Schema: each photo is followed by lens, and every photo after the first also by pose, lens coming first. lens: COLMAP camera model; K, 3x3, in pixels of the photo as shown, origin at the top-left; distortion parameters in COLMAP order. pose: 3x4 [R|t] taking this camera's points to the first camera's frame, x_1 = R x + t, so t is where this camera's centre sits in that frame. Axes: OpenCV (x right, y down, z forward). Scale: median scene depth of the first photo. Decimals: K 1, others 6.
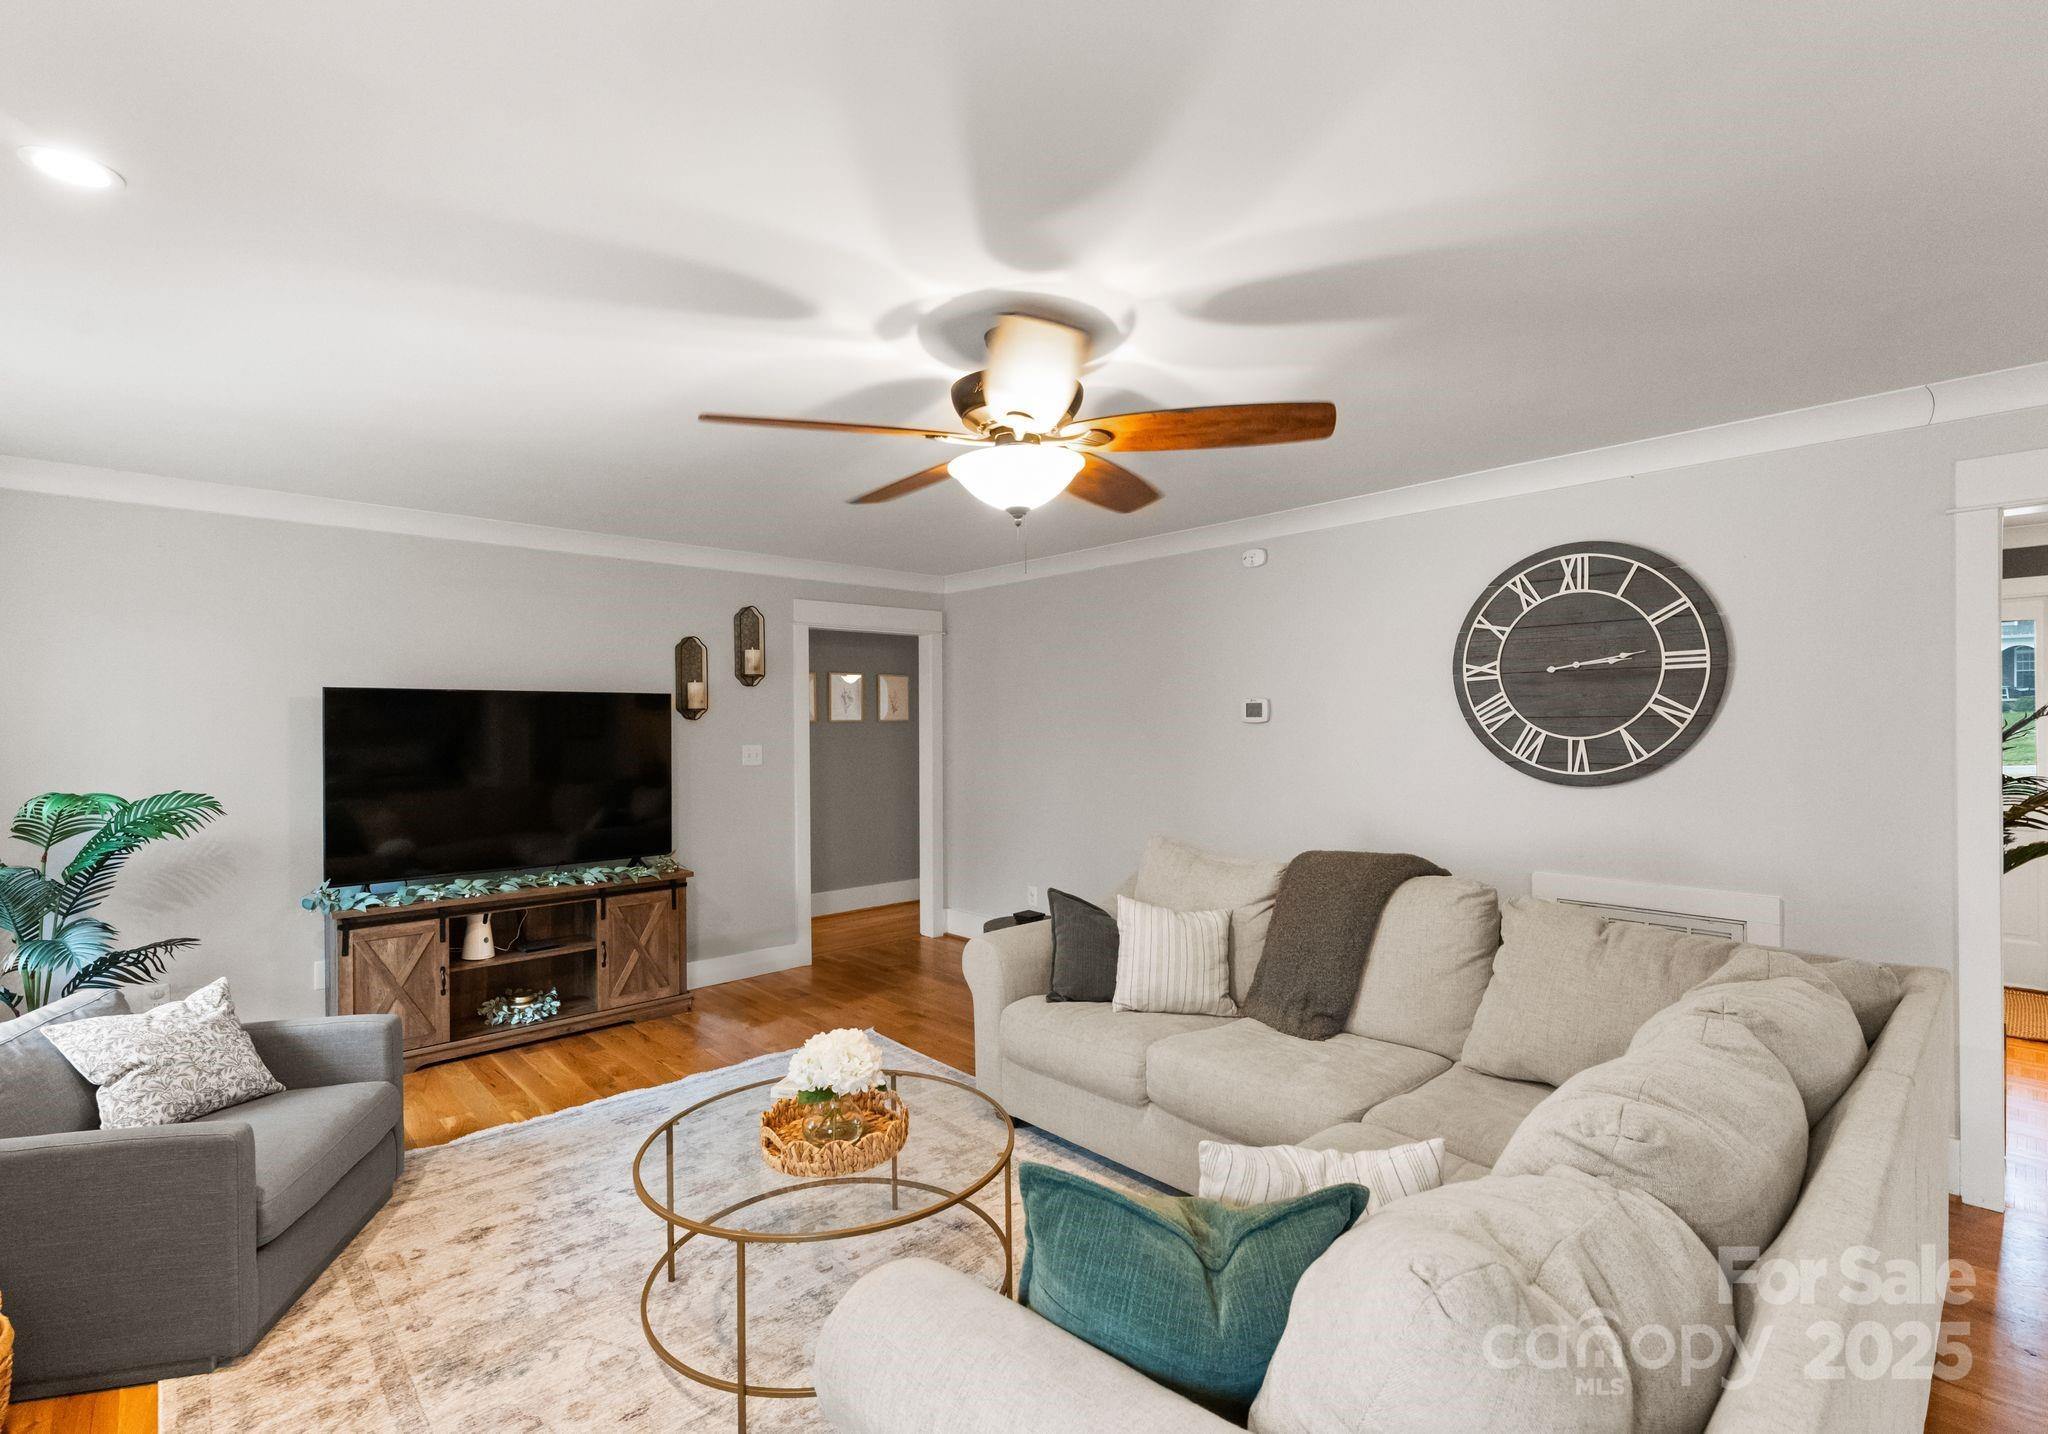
lens RADIAL K [[865.1, 0, 1019.0], [0, 865.1, 720.6], [0, 0, 1]] dist [0.001107, 0.000732]
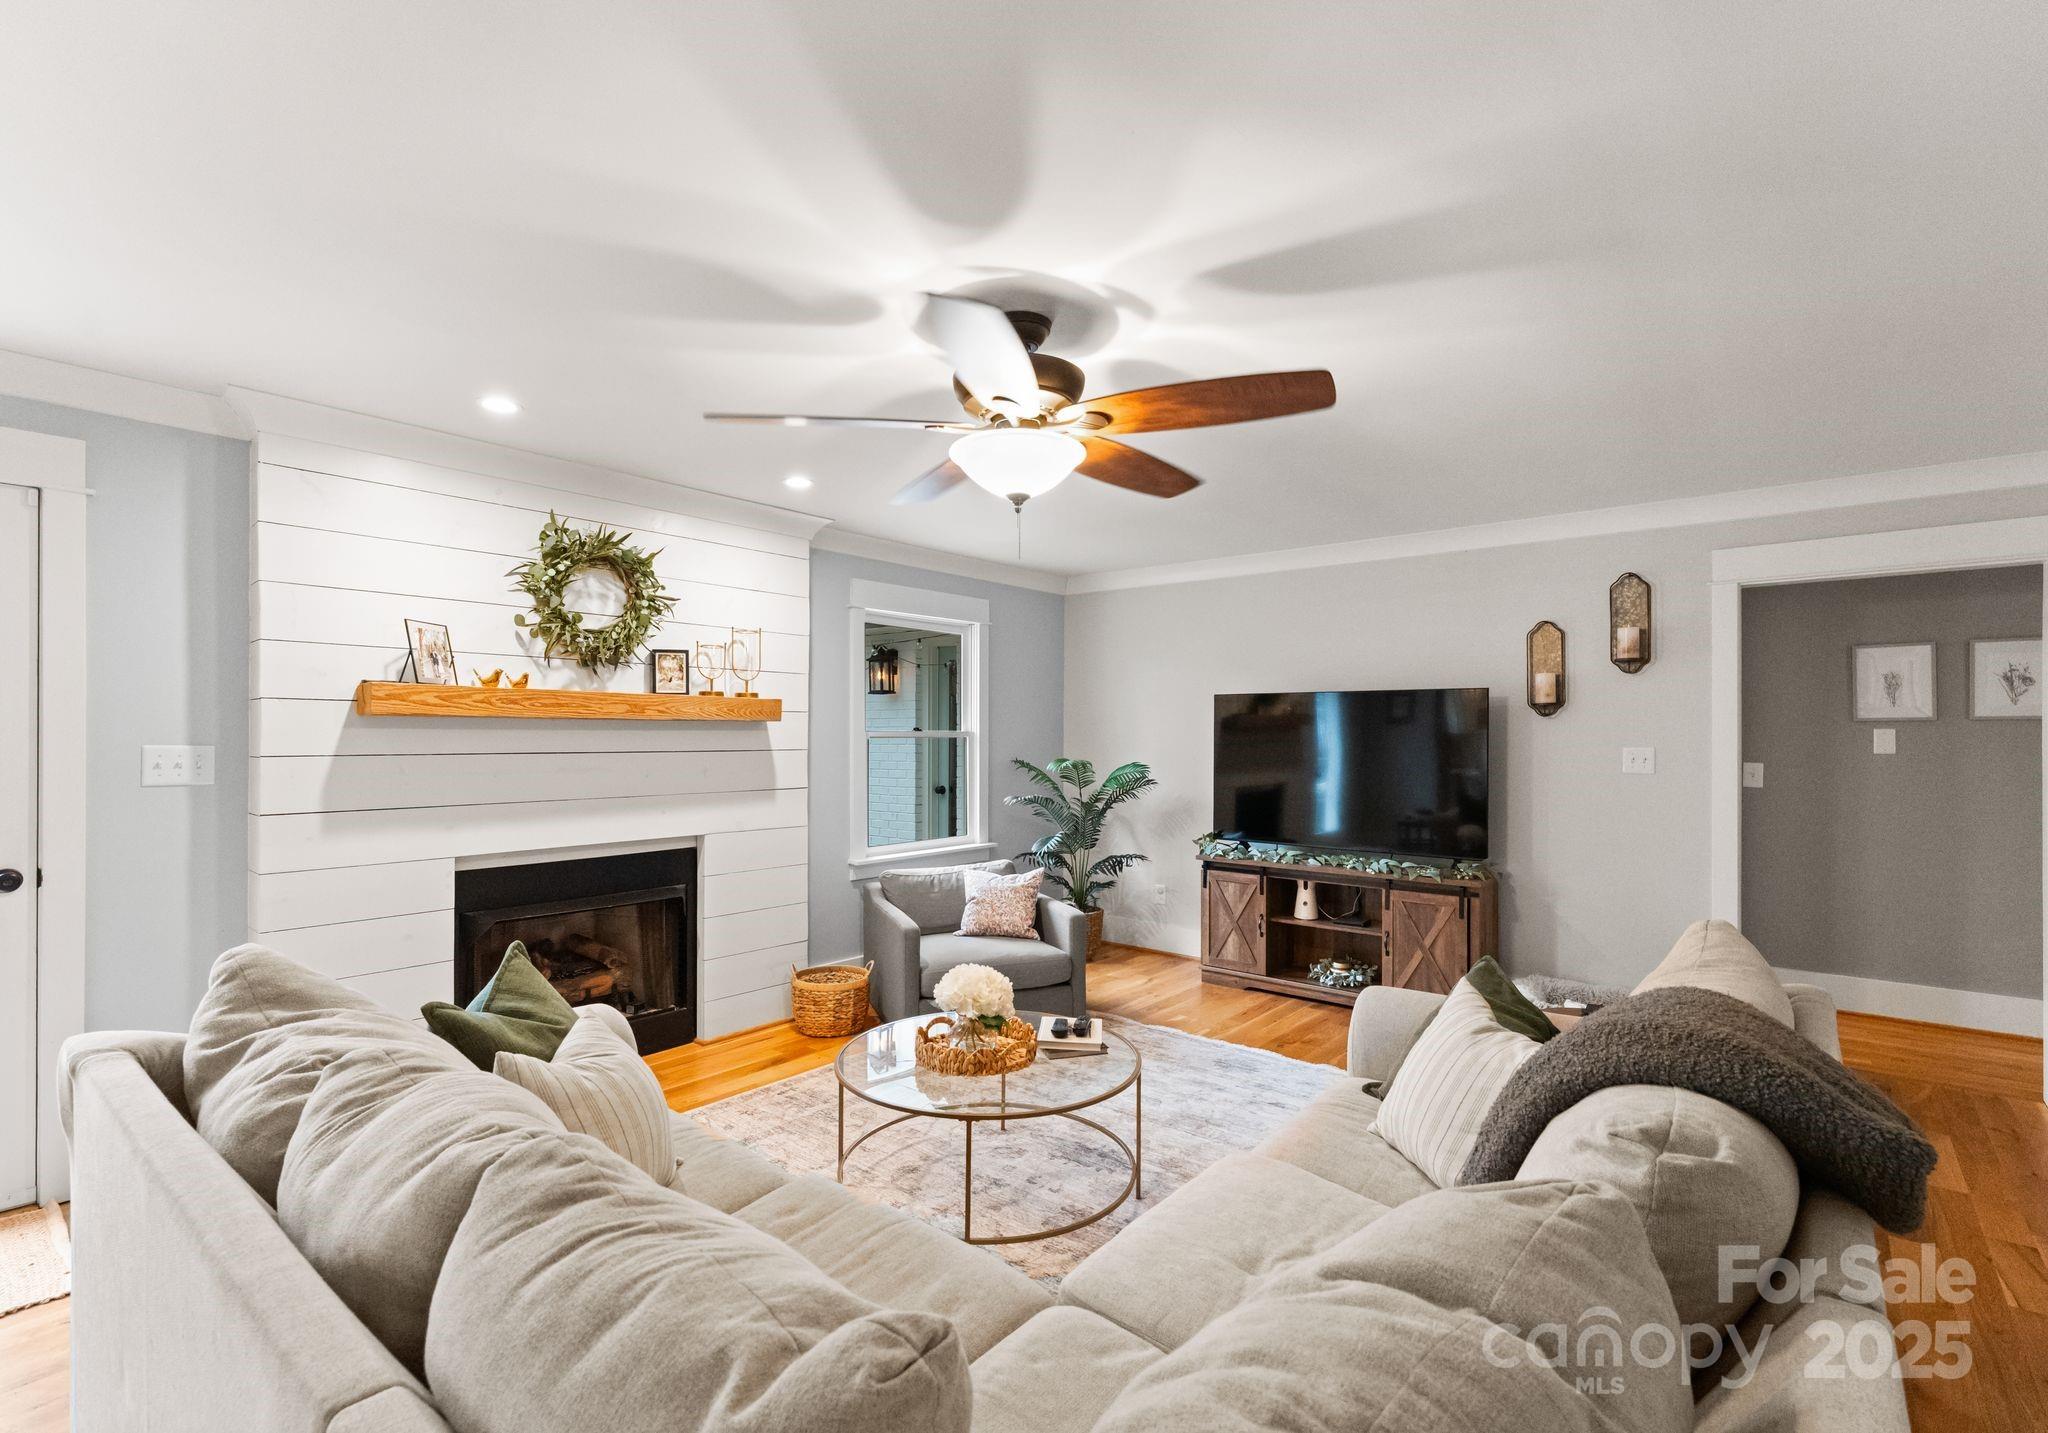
lens RADIAL K [[865.1, 0, 1019.0], [0, 865.1, 720.1], [0, 0, 1]] dist [0.001107, 0.000732]
pose [[0.205048, -0.006938, -0.978727, 0.475869], [0.000413, 0.999975, -0.007002, 0.011523], [0.978752, 0.001031, 0.205046, 0.386258]]
